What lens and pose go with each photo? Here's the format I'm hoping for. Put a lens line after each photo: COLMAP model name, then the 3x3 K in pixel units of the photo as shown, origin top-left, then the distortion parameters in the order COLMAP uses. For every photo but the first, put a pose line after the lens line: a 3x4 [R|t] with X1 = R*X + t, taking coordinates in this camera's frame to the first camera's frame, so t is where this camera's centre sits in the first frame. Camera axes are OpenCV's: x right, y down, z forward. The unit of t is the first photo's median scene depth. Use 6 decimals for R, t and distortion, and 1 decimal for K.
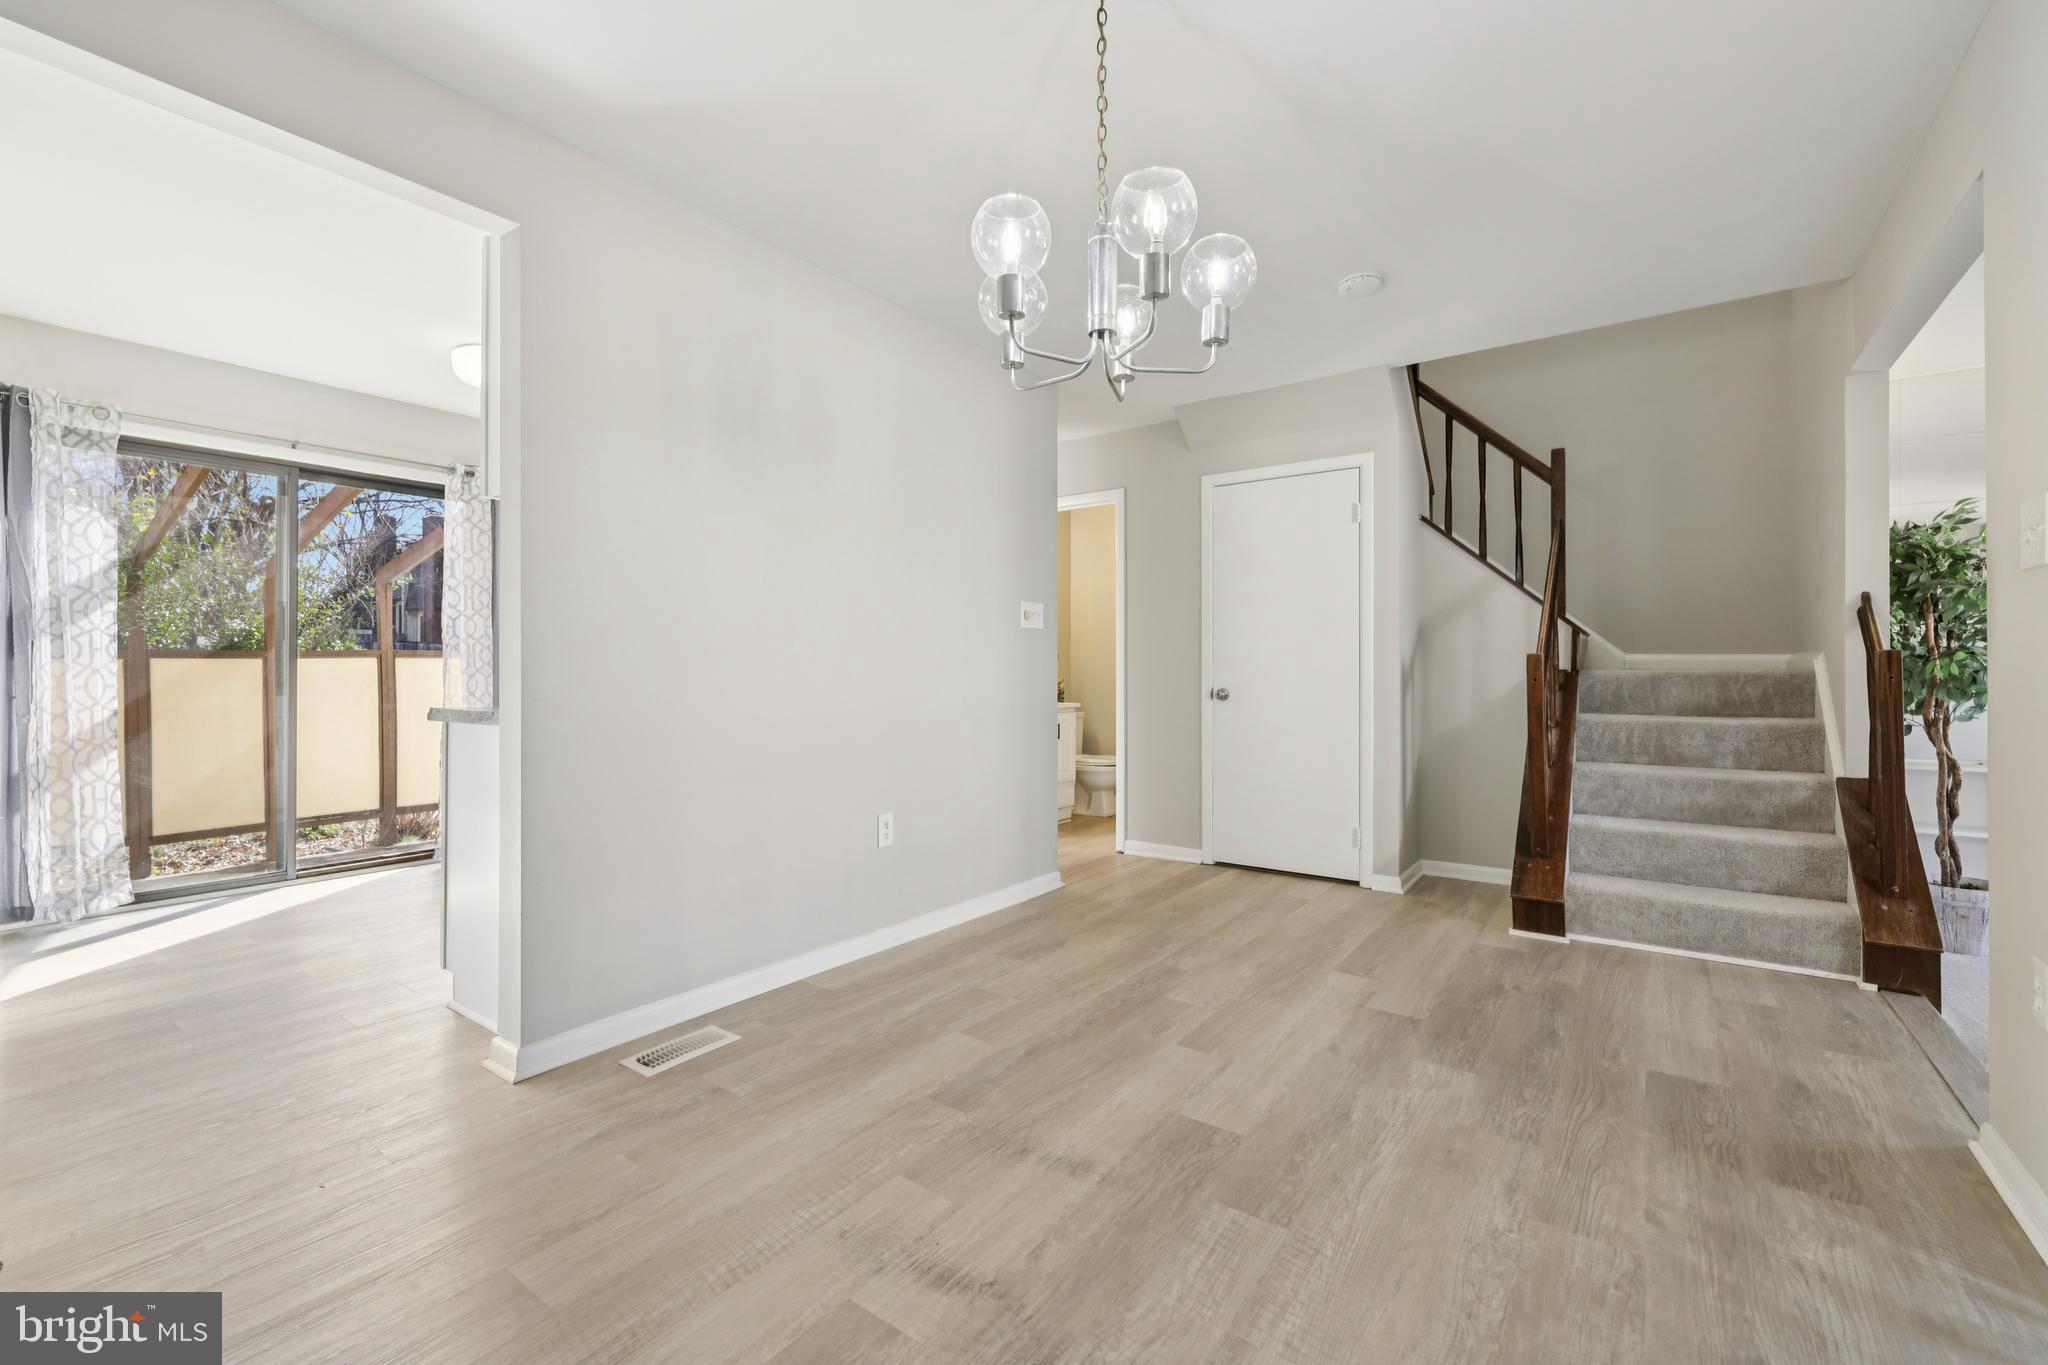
lens RADIAL K [[867.9, 0, 1025.3], [0, 867.9, 666.1], [0, 0, 1]] dist [-0.001327, 0.001245]
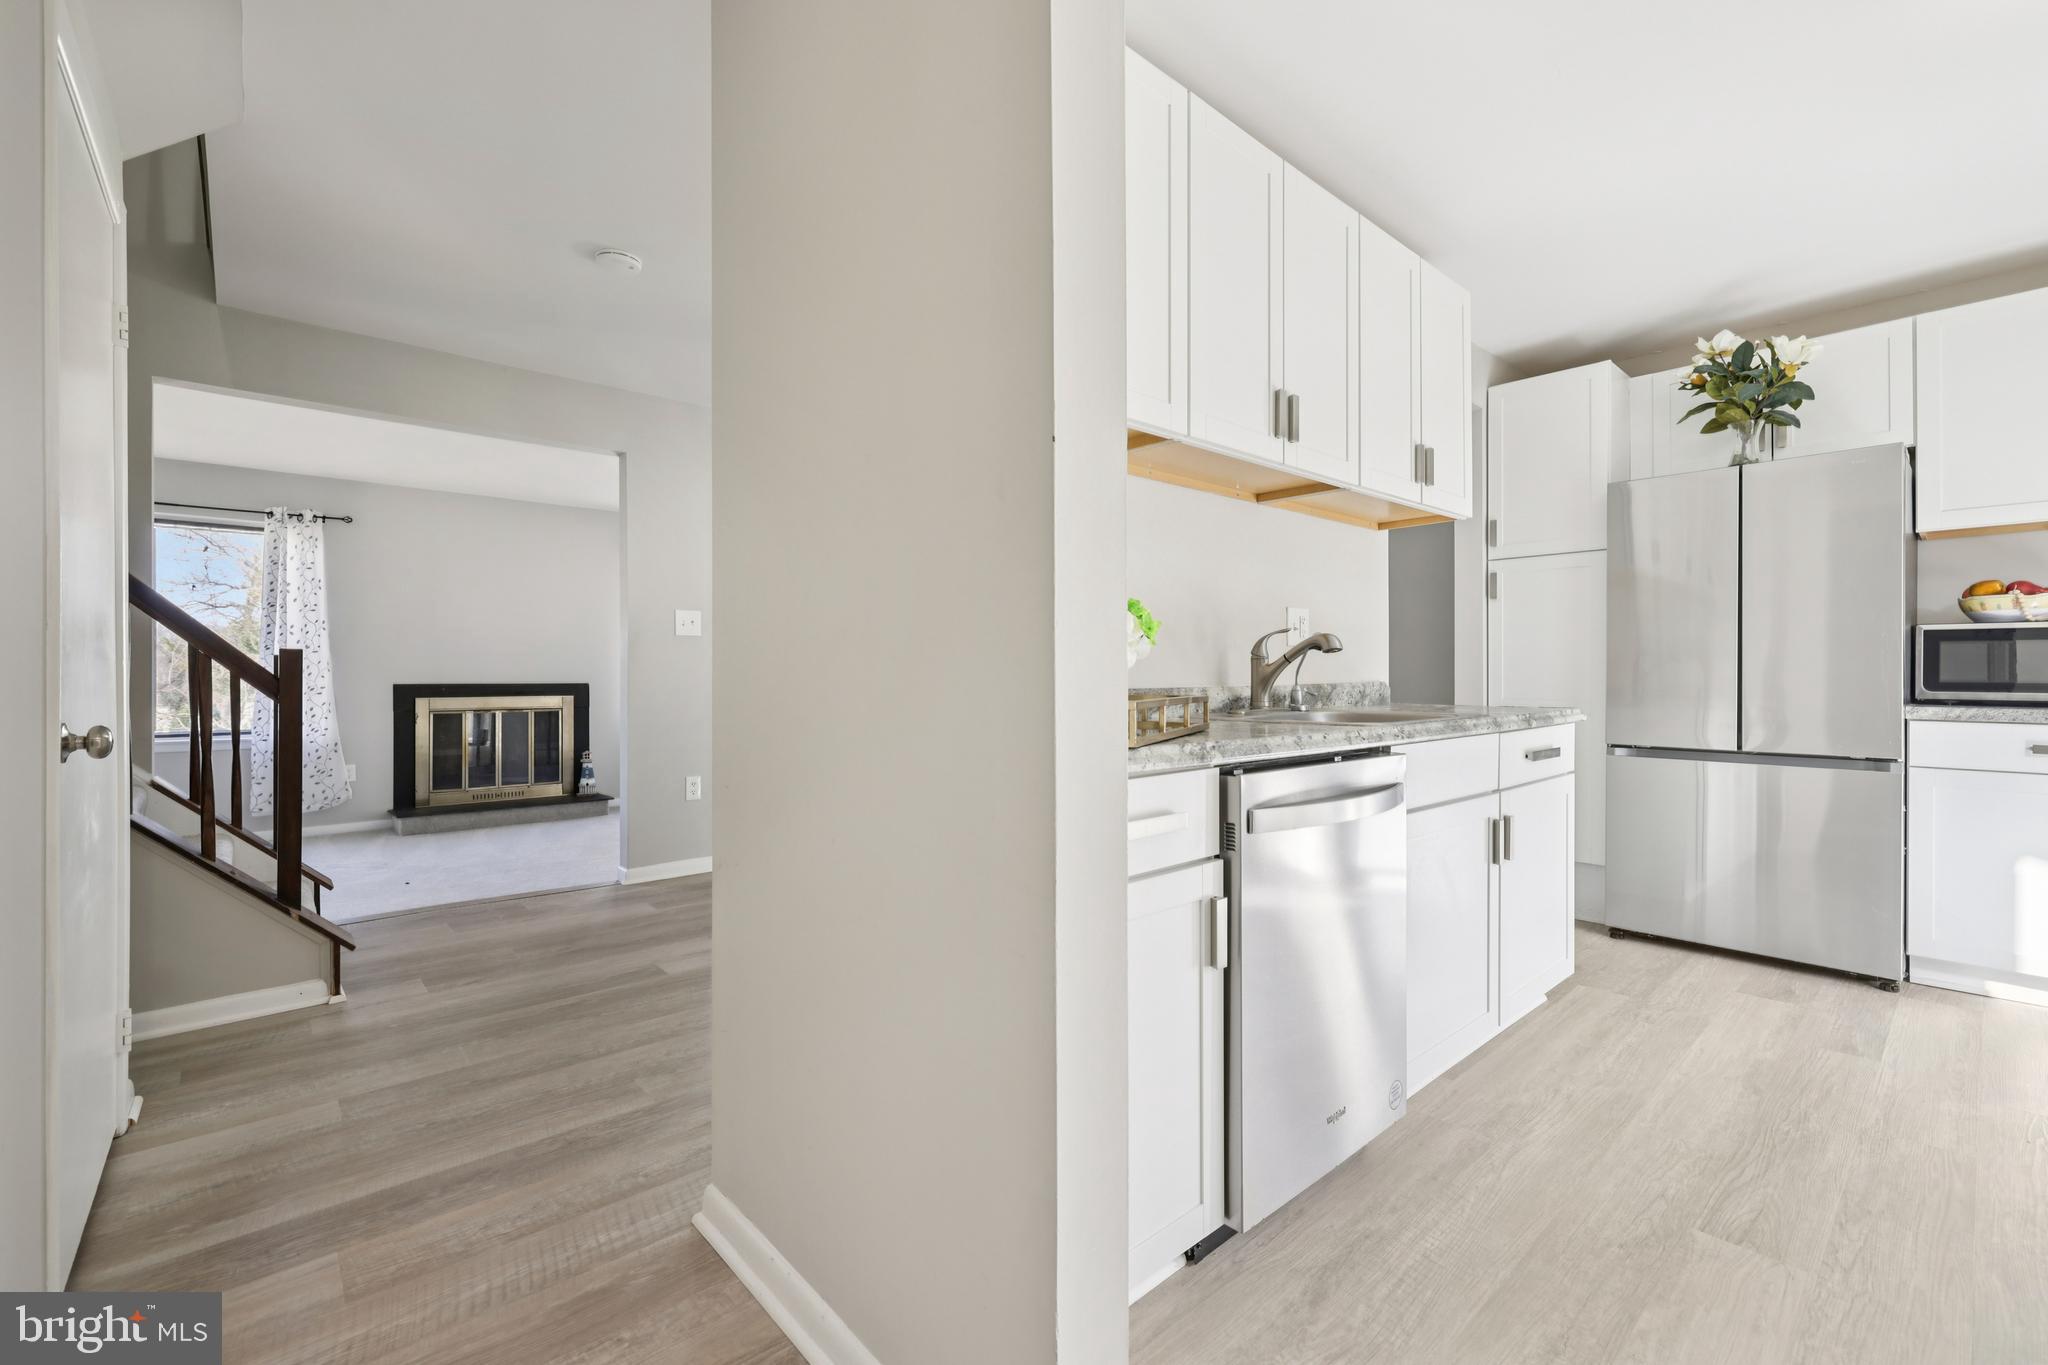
lens RADIAL K [[867.9, 0, 1026.7], [0, 867.9, 675.7], [0, 0, 1]] dist [-0.001327, 0.001245]
pose [[-0.976879, -0.000102, 0.213795, -0.215305], [-0.002071, 0.999957, -0.008986, 0.016428], [-0.213785, -0.009221, -0.976837, 1.588205]]
